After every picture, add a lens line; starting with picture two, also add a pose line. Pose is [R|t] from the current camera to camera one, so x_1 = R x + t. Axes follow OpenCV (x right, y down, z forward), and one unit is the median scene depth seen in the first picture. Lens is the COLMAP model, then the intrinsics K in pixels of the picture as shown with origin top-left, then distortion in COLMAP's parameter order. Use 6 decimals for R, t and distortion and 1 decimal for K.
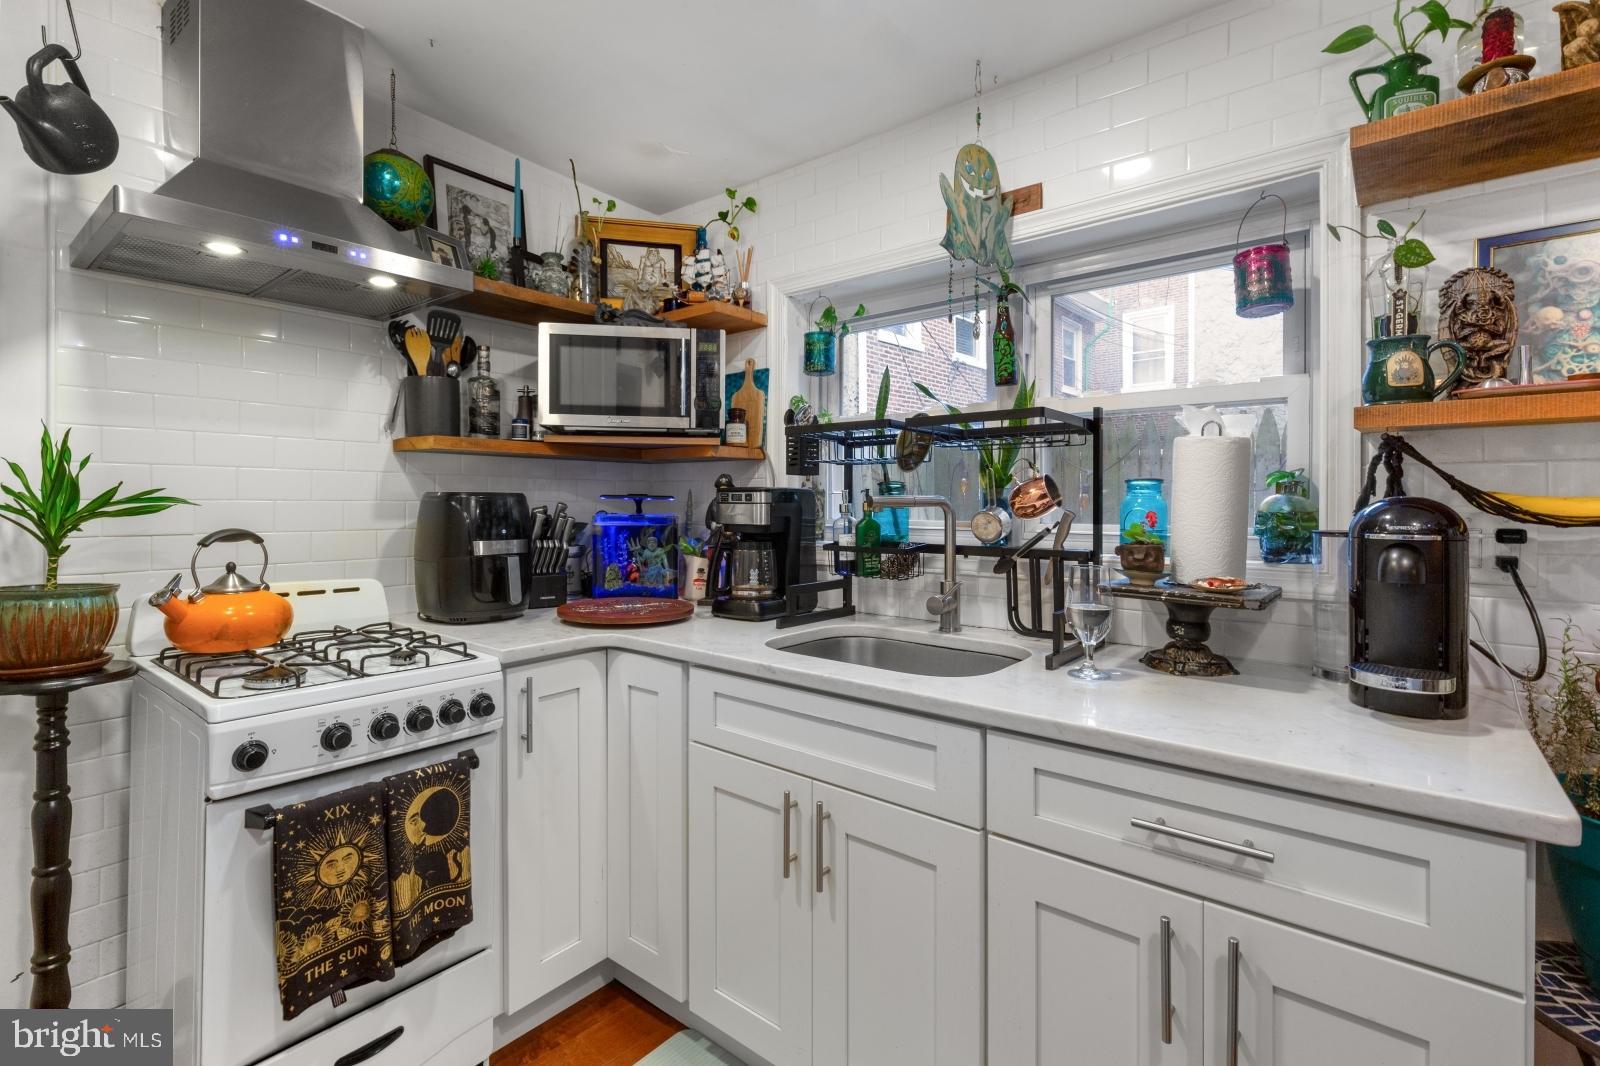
lens RADIAL K [[735.5, 0, 778.7], [0, 735.5, 504.9], [0, 0, 1]] dist [0.001457, -0.002364]
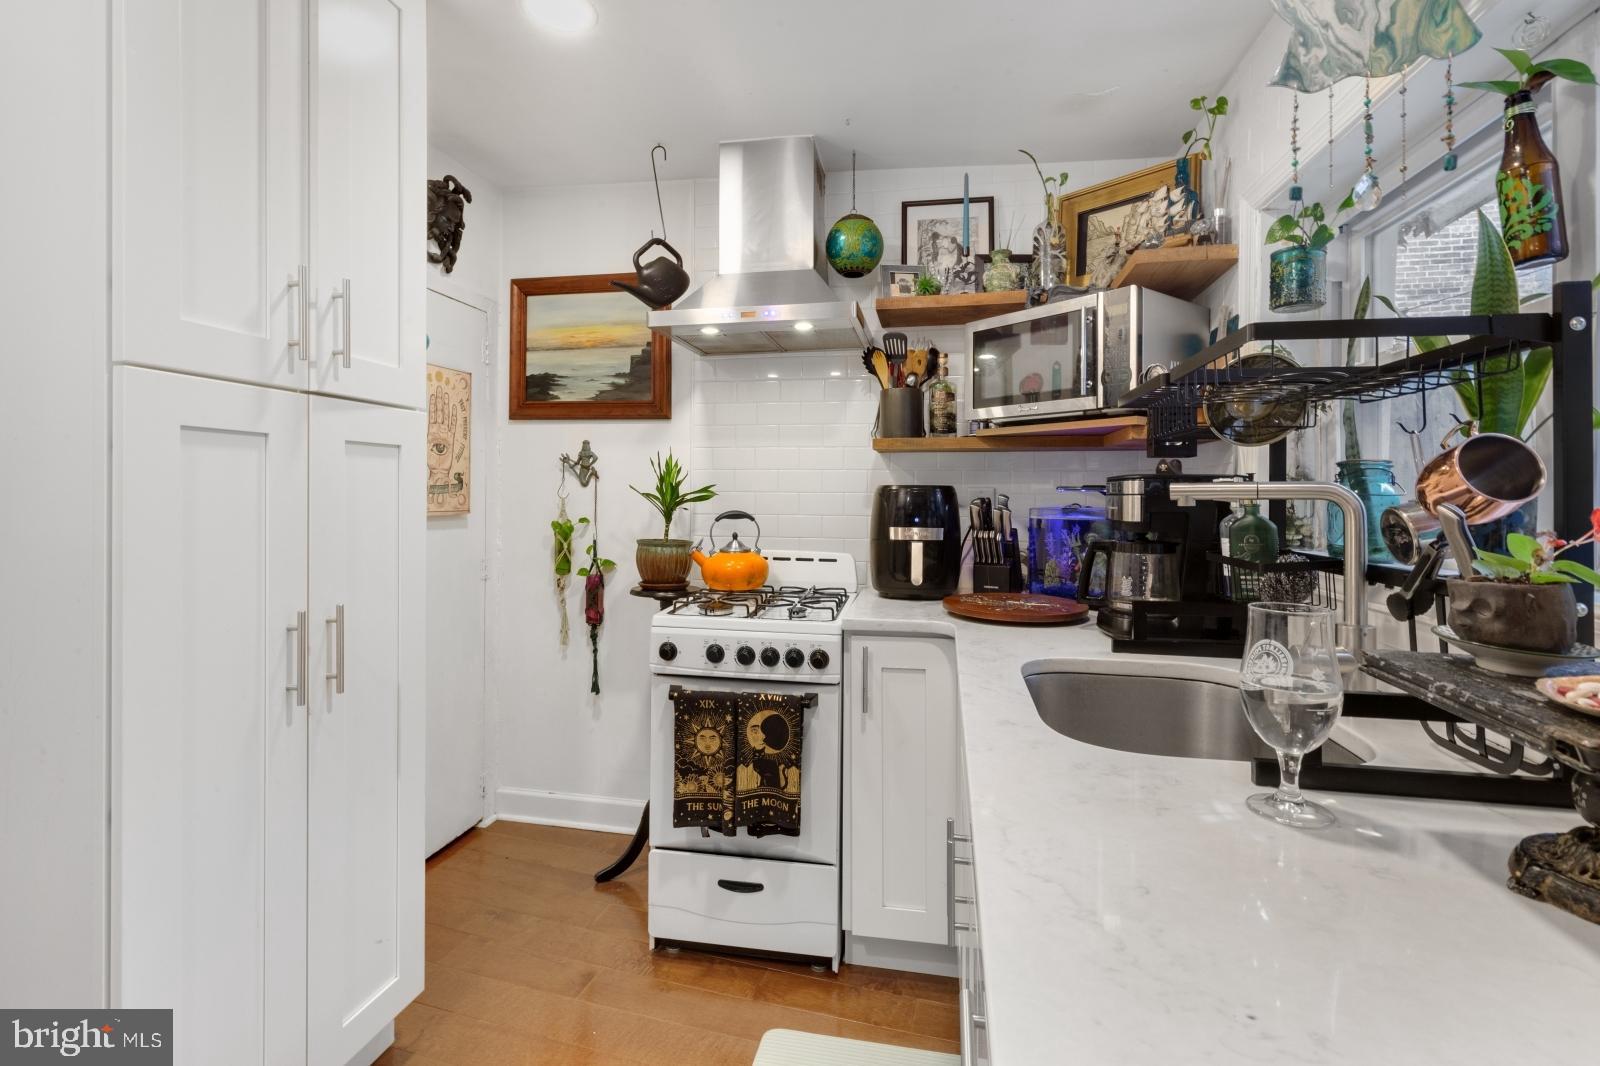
lens RADIAL K [[735.5, 0, 805.4], [0, 735.5, 497.5], [0, 0, 1]] dist [0.001457, -0.002364]
pose [[0.480295, 0.002097, -0.877105, 0.673761], [-0.008476, 0.999962, -0.002251, 0.007693], [0.877066, 0.008515, 0.480294, 0.404893]]
